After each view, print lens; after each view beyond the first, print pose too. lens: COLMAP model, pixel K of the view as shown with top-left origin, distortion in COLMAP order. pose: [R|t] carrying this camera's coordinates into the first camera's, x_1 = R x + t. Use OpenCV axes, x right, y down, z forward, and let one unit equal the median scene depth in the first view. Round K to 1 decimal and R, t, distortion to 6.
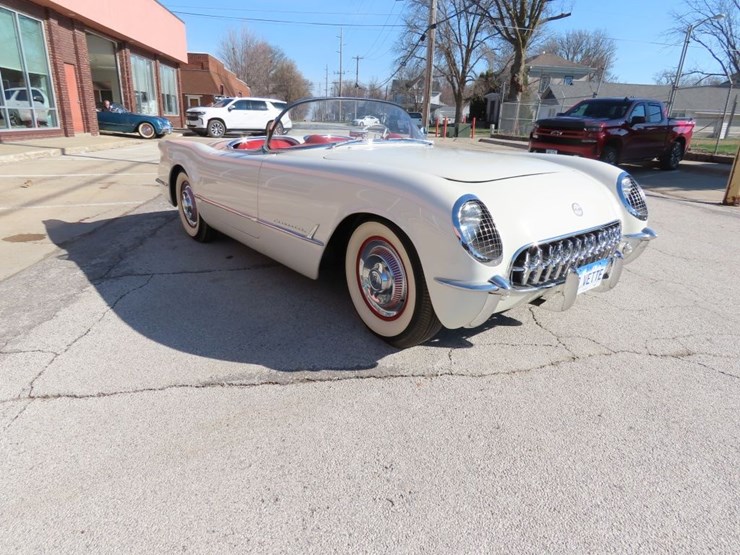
lens RADIAL K [[469.5, 0, 373.8], [0, 469.5, 277.3], [0, 0, 1]] dist [-0.005617, 0.002491]
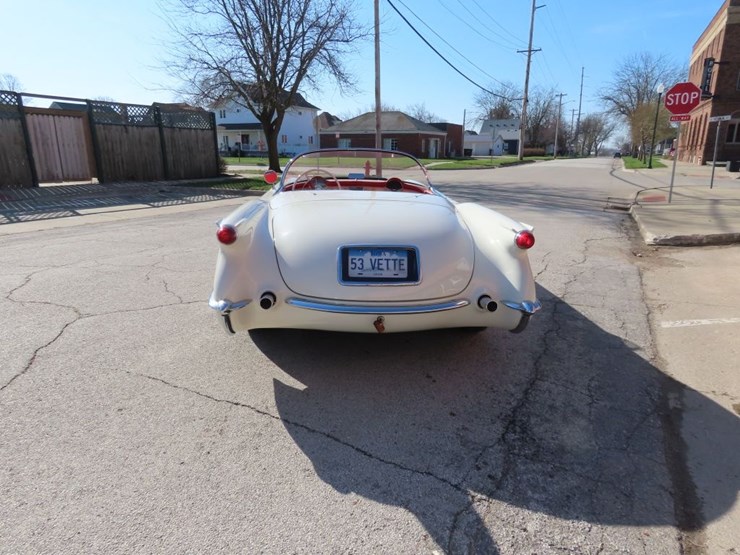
lens RADIAL K [[467.7, 0, 374.1], [0, 467.7, 276.5], [0, 0, 1]] dist [0.001342, -0.005937]
pose [[-0.822631, -0.182511, 0.538487, -0.182720], [0.149290, 0.844516, 0.514300, -0.164156], [-0.548626, 0.503470, -0.667478, 0.446200]]
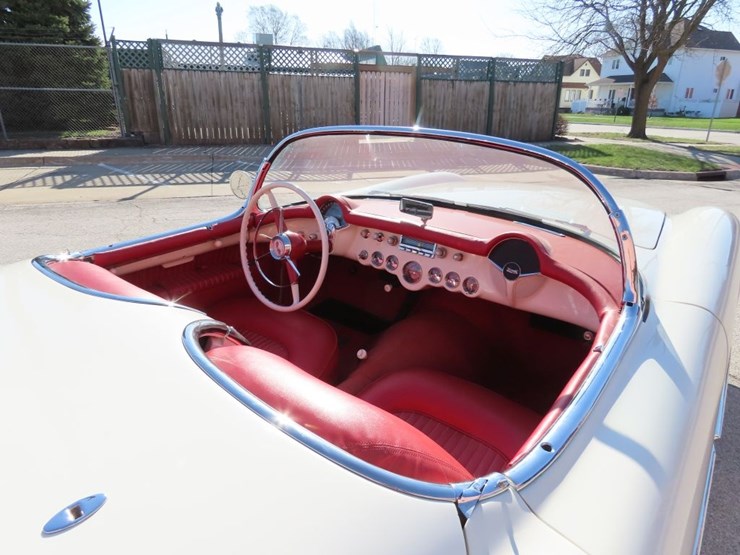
lens RADIAL K [[469.5, 0, 373.8], [0, 469.5, 277.3], [0, 0, 1]] dist [-0.005617, 0.002491]
pose [[-0.201920, -0.372685, 0.905723, -0.102768], [0.294085, 0.859026, 0.419033, -0.101755], [-0.934207, 0.350971, -0.063853, 0.248849]]
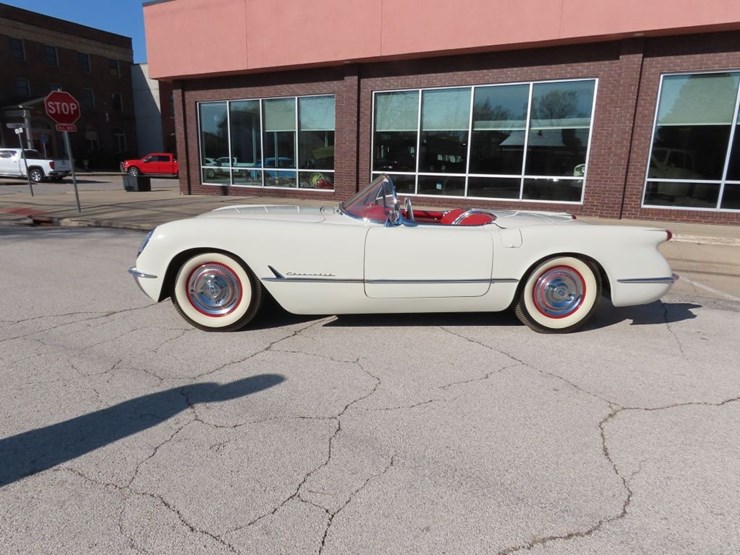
lens RADIAL K [[467.7, 0, 374.1], [0, 467.7, 276.5], [0, 0, 1]] dist [0.001342, -0.005937]
pose [[-0.593862, 0.143220, -0.791717, 0.216768], [-0.291422, 0.878920, 0.377588, -0.134079], [0.749934, 0.454959, -0.480220, 0.378419]]
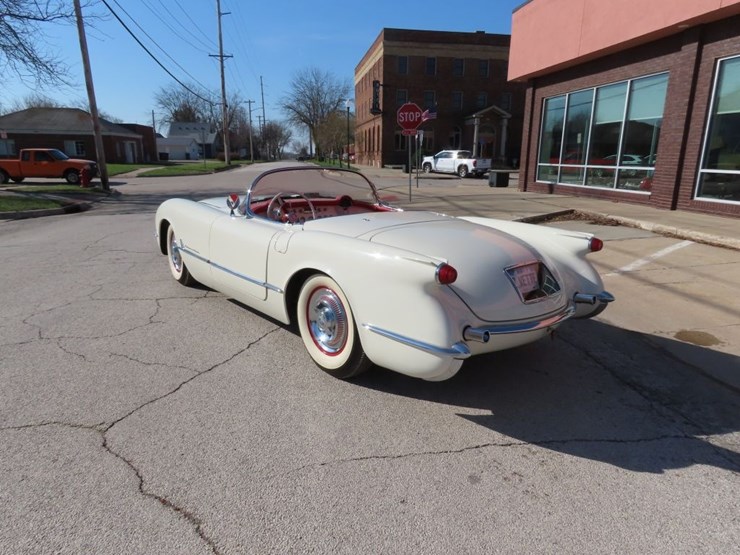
lens RADIAL K [[469.5, 0, 373.8], [0, 469.5, 277.3], [0, 0, 1]] dist [-0.005617, 0.002491]
pose [[-0.998797, -0.033290, -0.036016, -0.033767], [-0.047499, 0.839496, 0.541286, -0.178603], [0.012216, 0.542345, -0.840067, 0.482899]]
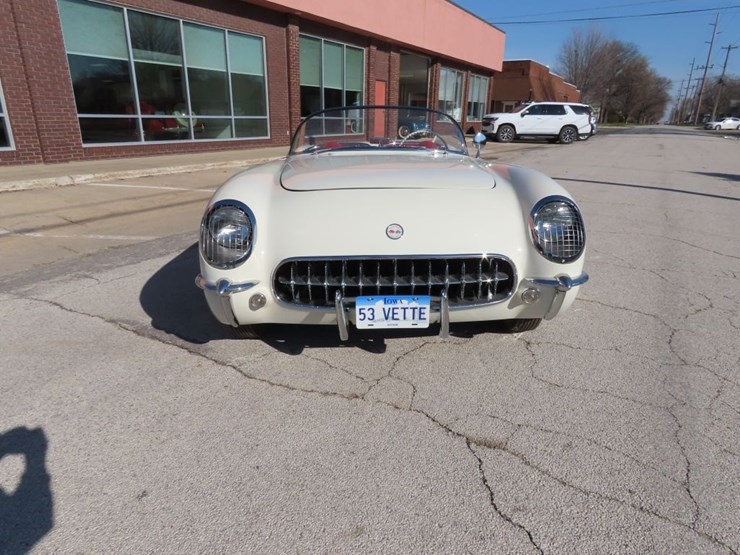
lens RADIAL K [[469.5, 0, 373.8], [0, 469.5, 277.3], [0, 0, 1]] dist [-0.005617, 0.002491]
pose [[0.788003, 0.177983, -0.589384, 0.139436], [-0.183476, 0.981693, 0.051147, -0.014948], [0.587697, 0.067834, 0.806232, 0.043497]]
